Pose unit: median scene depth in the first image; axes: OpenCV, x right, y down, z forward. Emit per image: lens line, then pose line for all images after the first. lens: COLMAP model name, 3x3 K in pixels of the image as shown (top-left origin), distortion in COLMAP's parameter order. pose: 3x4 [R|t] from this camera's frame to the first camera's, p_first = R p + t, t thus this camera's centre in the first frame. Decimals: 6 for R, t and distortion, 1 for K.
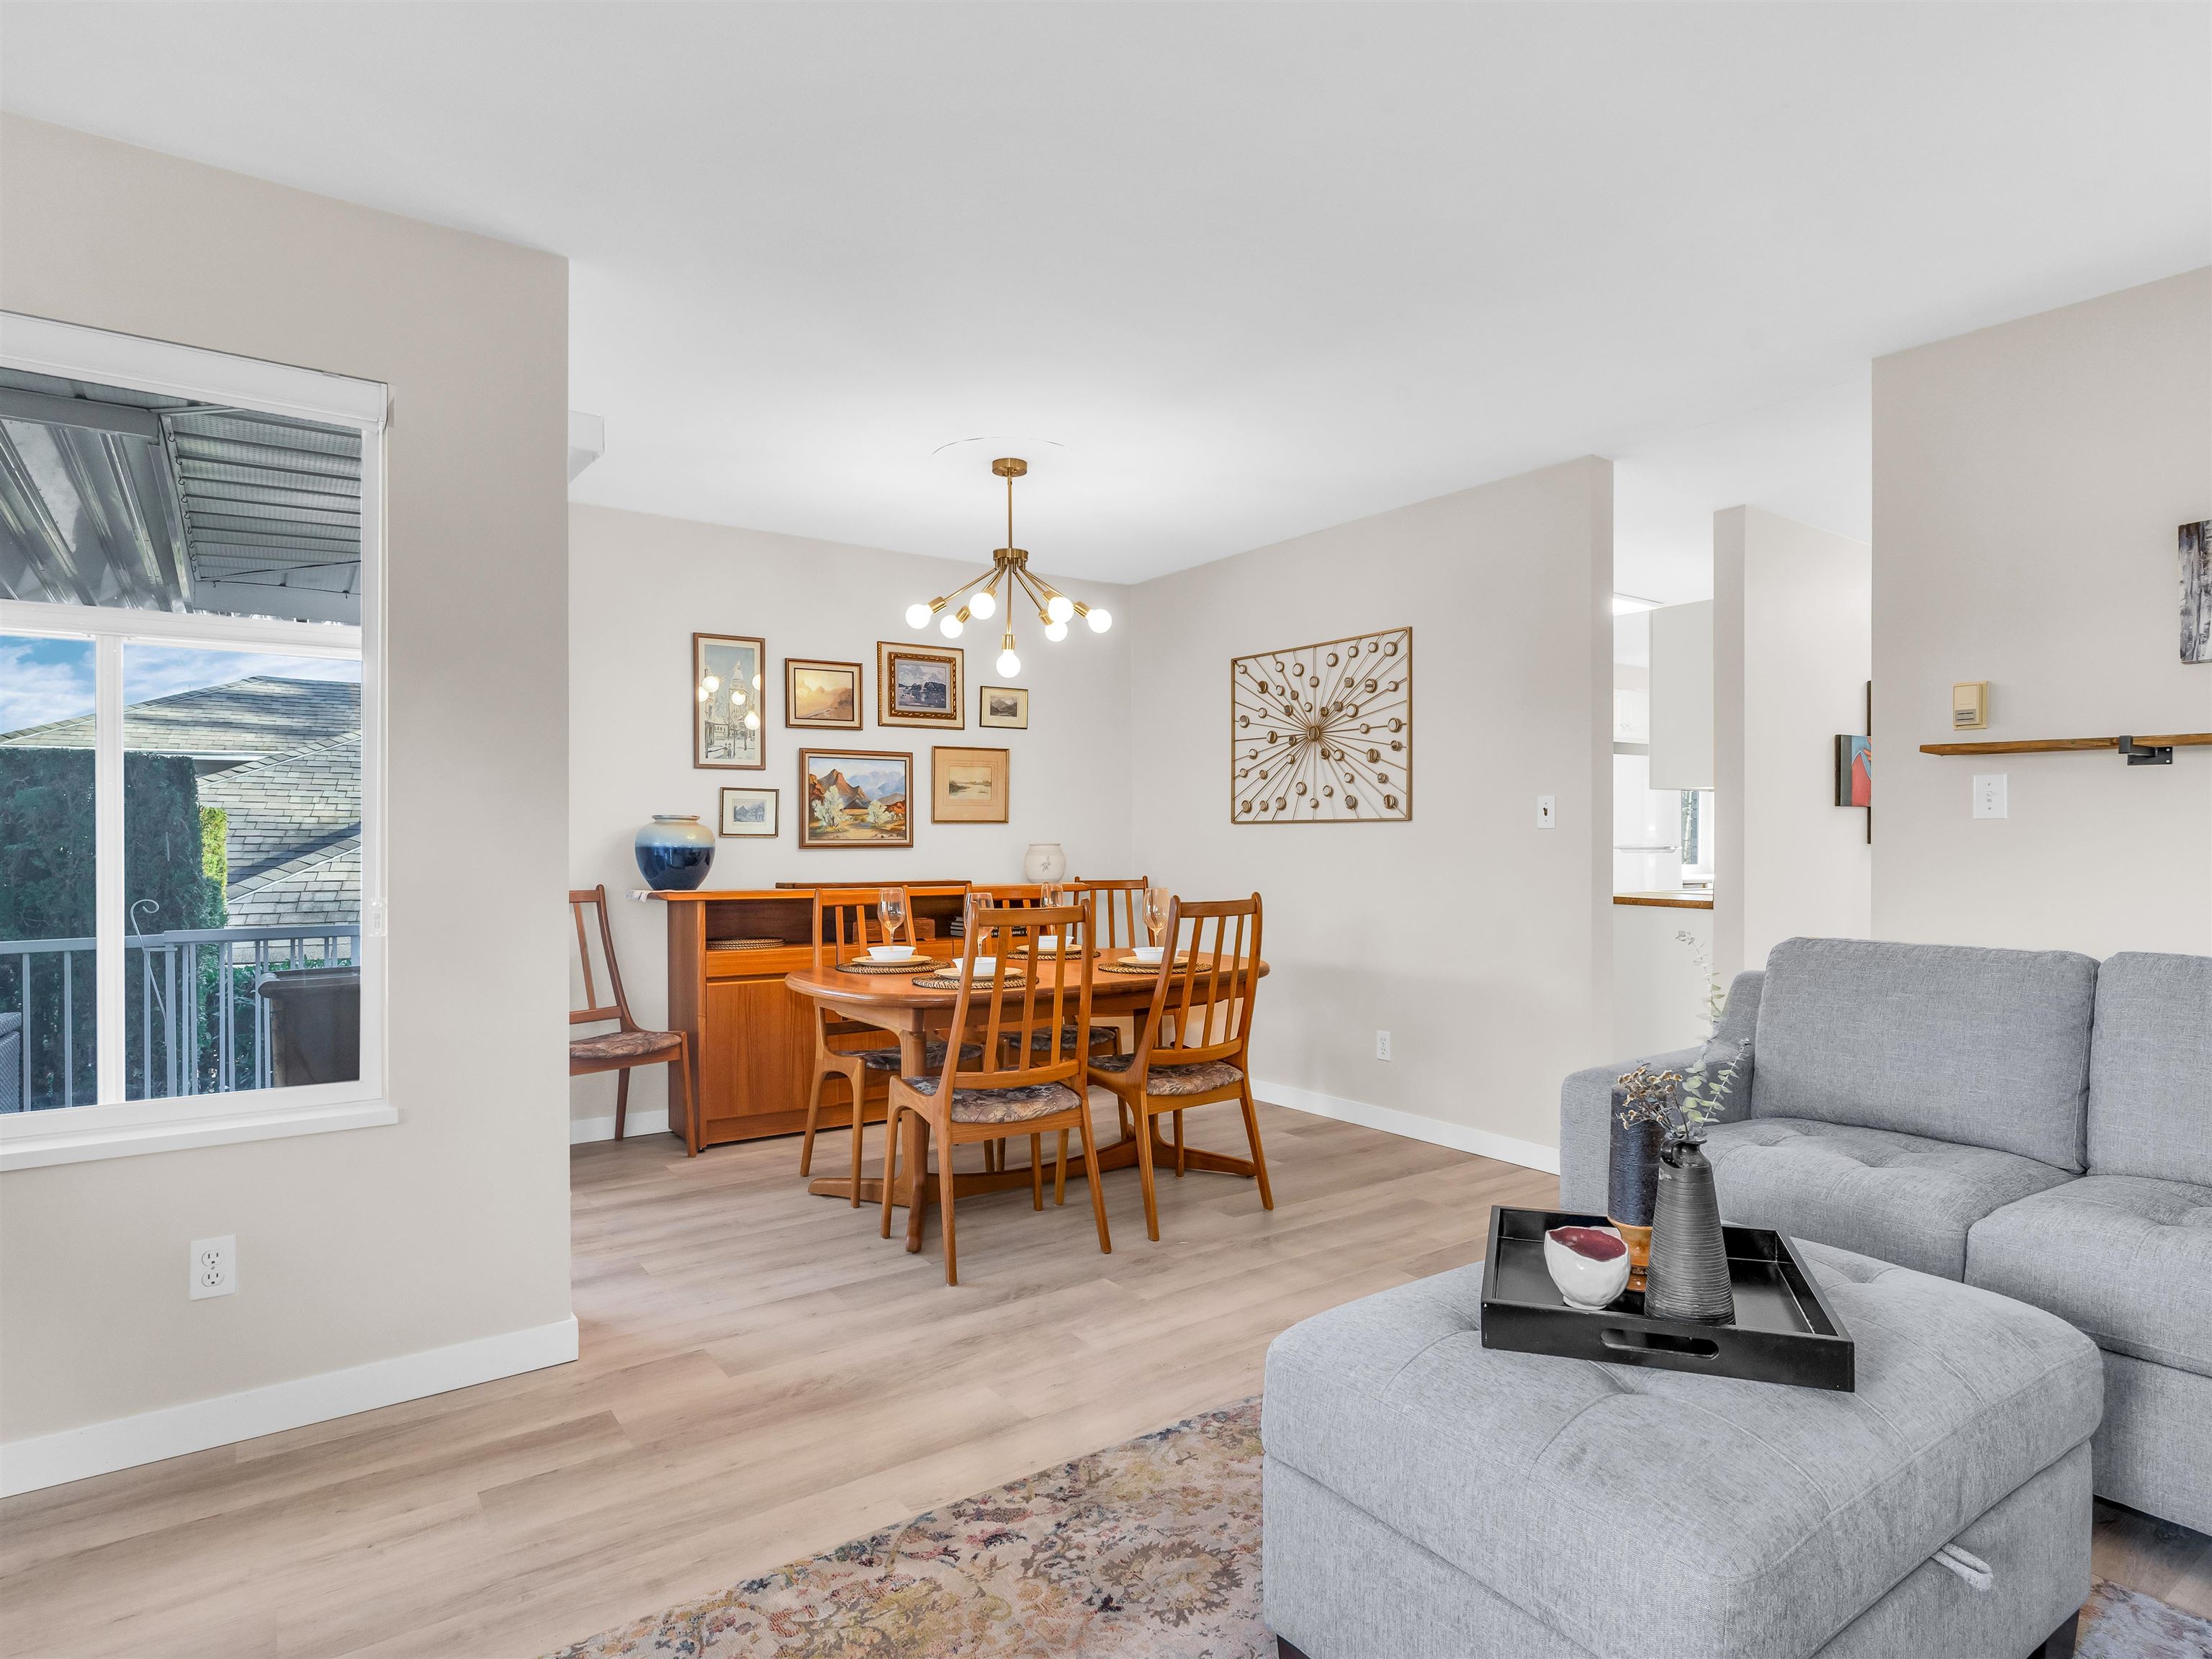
lens RADIAL K [[1222.5, 0, 1092.8], [0, 1222.5, 833.4], [0, 0, 1]] dist [-0.000448, 0.000526]
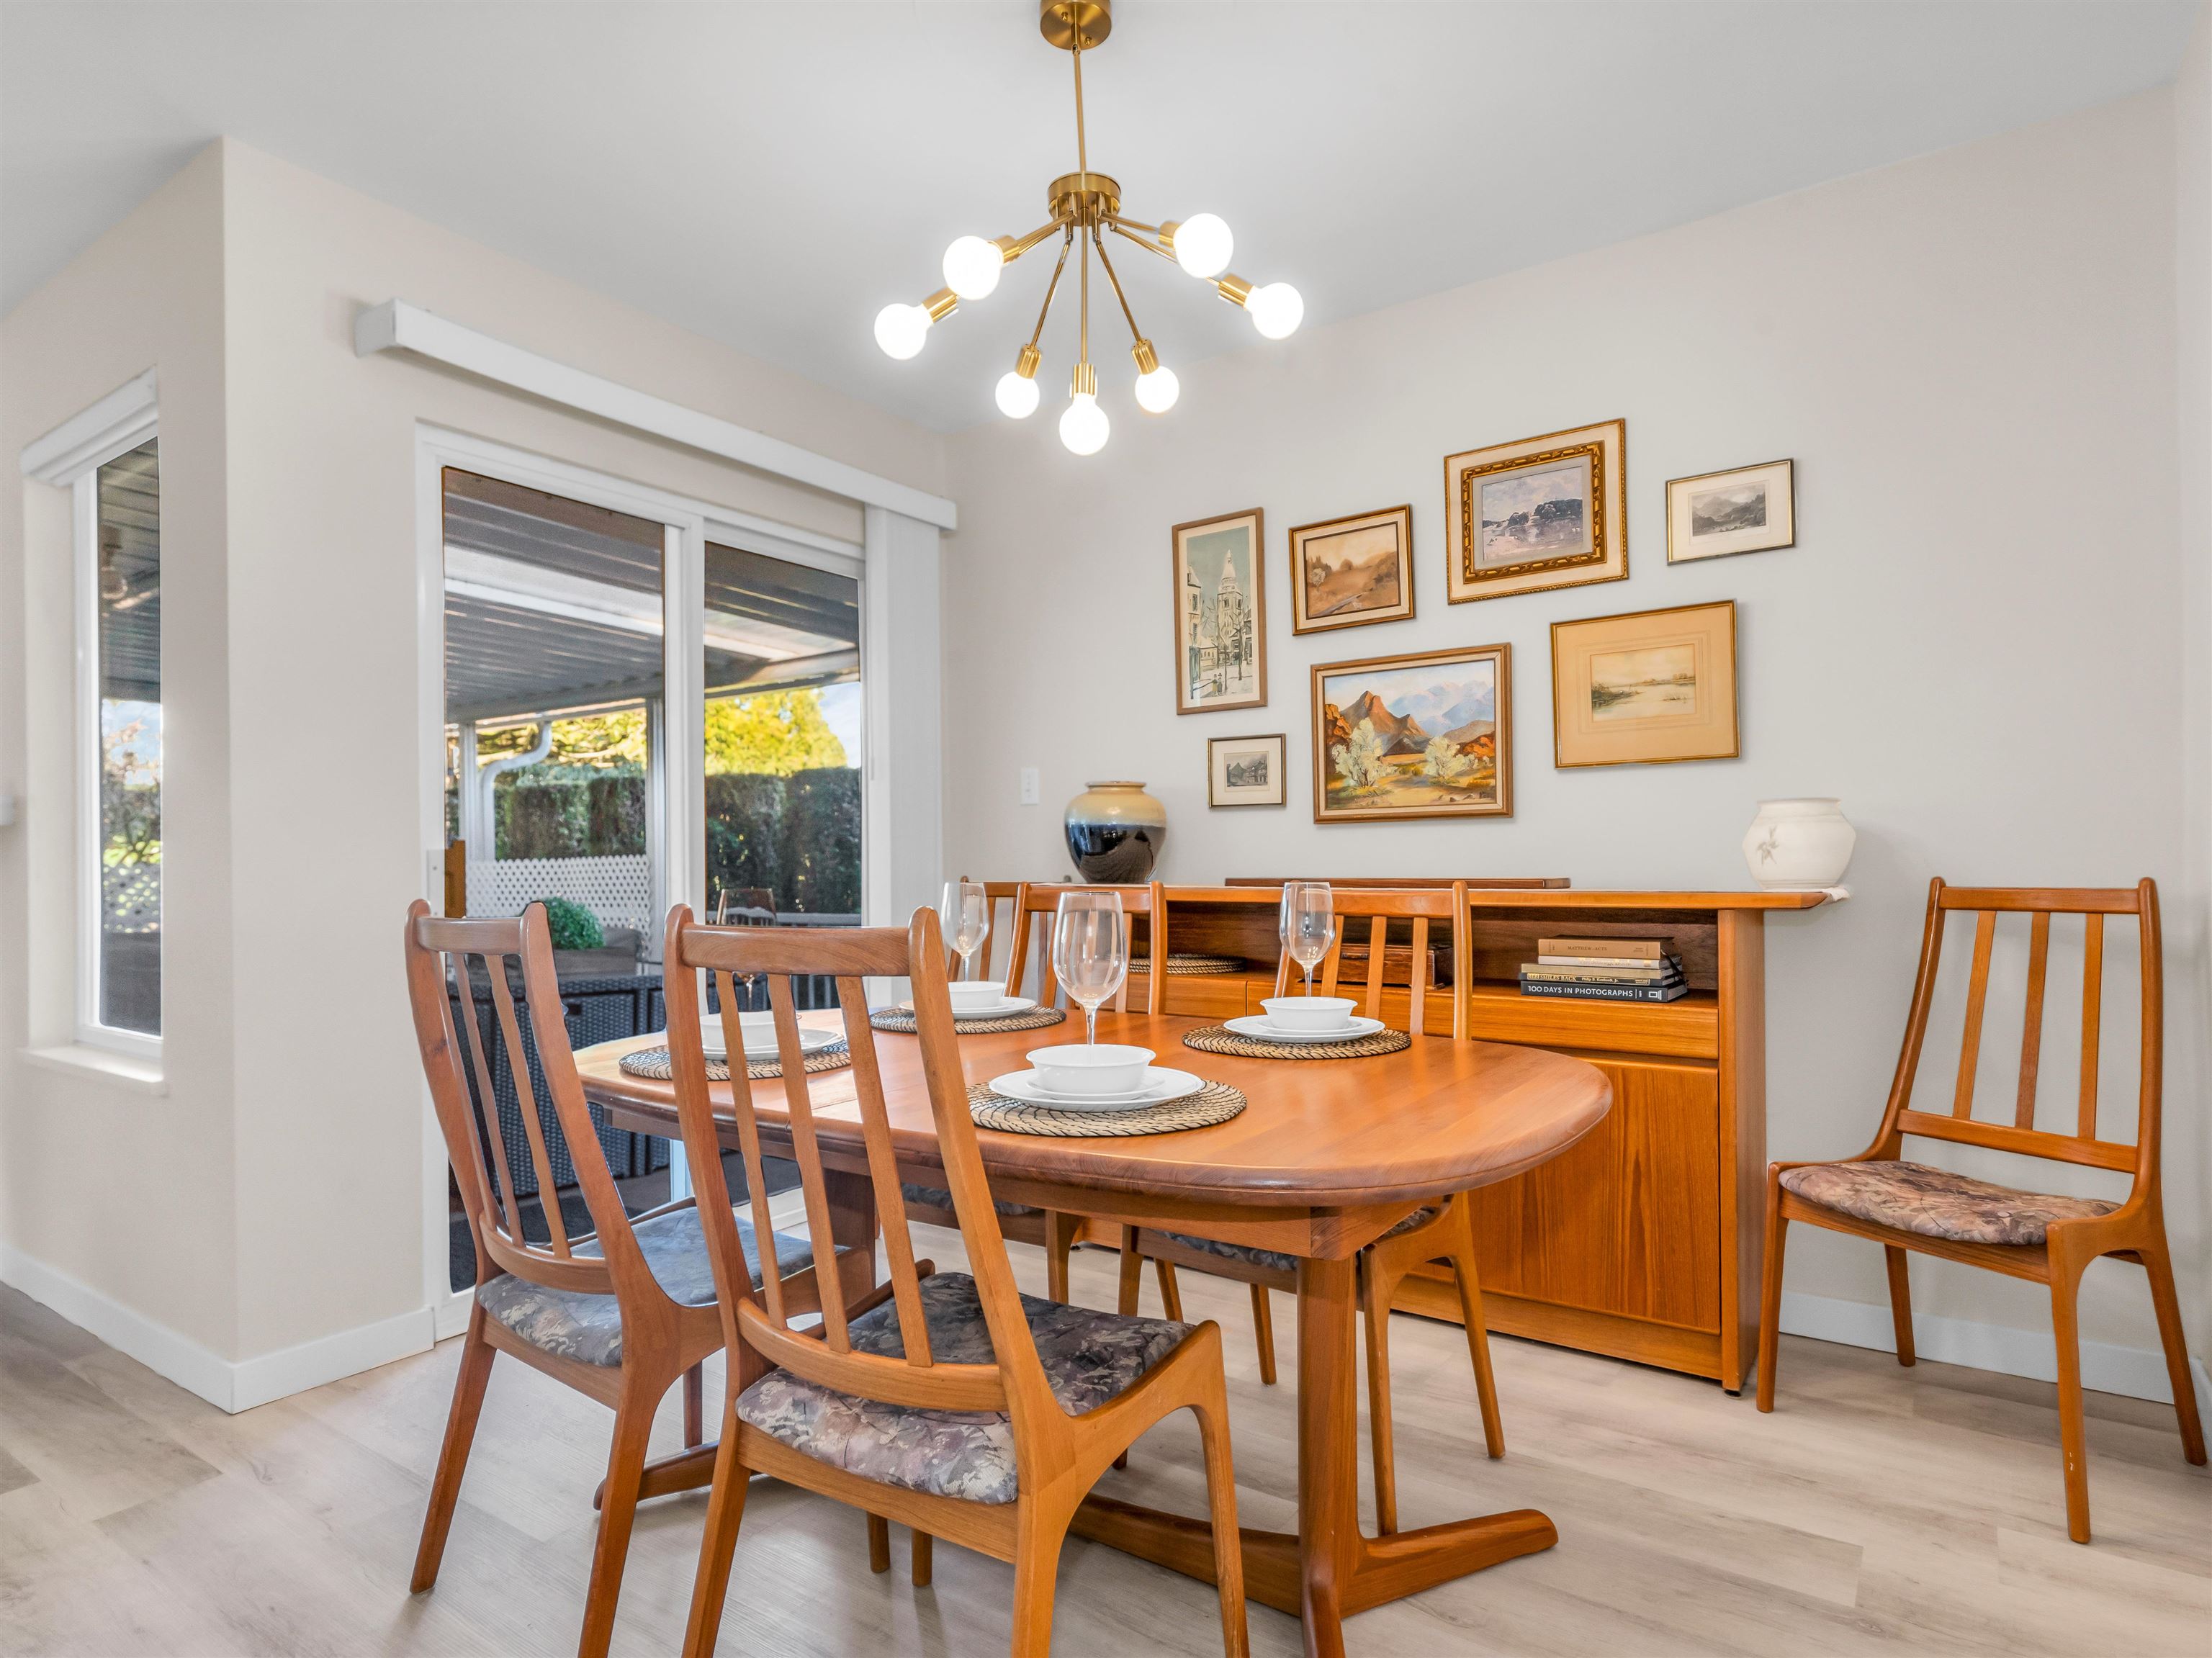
lens RADIAL K [[1222.4, 0, 1102.4], [0, 1222.4, 846.1], [0, 0, 1]] dist [-0.000448, 0.000526]
pose [[0.333693, -0.009488, -0.942634, 0.311660], [0.020236, 0.999791, -0.002900, 0.022799], [0.942465, -0.018107, 0.333815, 0.672338]]
